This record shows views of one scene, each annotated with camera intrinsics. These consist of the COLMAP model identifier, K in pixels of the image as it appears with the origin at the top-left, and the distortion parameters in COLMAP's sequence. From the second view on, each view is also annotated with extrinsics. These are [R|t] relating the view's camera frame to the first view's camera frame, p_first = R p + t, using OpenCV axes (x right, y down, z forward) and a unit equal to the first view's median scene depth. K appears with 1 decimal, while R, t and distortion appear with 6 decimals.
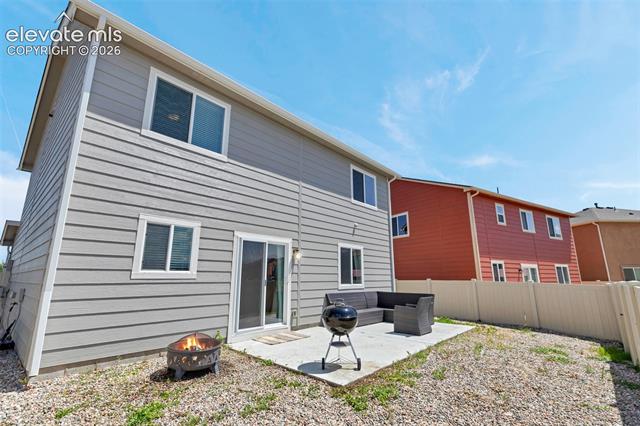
lens RADIAL K [[287.6, 0, 313.5], [0, 287.6, 214.5], [0, 0, 1]] dist [0.002311, 0.000088]
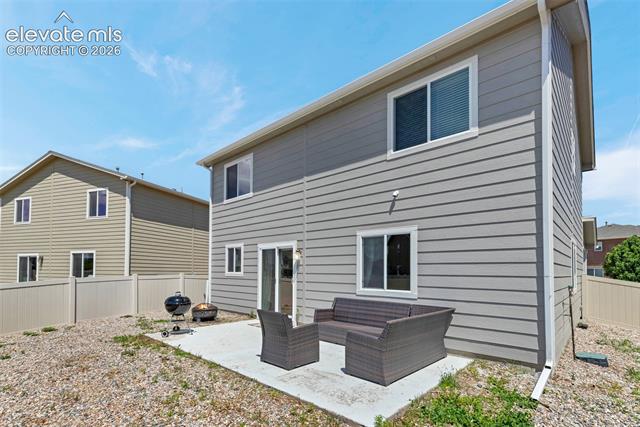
lens RADIAL K [[307.7, 0, 328.1], [0, 307.7, 271.3], [0, 0, 1]] dist [0.000465, 0.000066]
pose [[0.012088, -0.025894, -0.999592, 1.052642], [0.186202, 0.982238, -0.023193, 0.246924], [0.982437, -0.185845, 0.016694, 1.106953]]
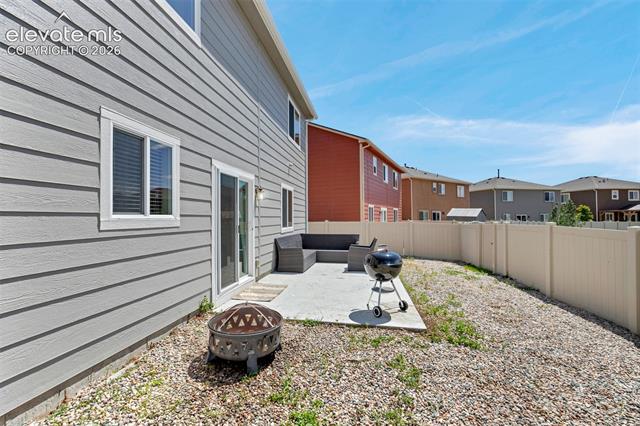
lens RADIAL K [[287.6, 0, 313.5], [0, 287.6, 214.5], [0, 0, 1]] dist [0.002311, 0.000088]
pose [[0.847122, -0.001363, 0.531396, -0.376919], [-0.104897, 0.979891, 0.169735, 0.040127], [-0.520942, -0.199528, 0.829945, 0.229355]]
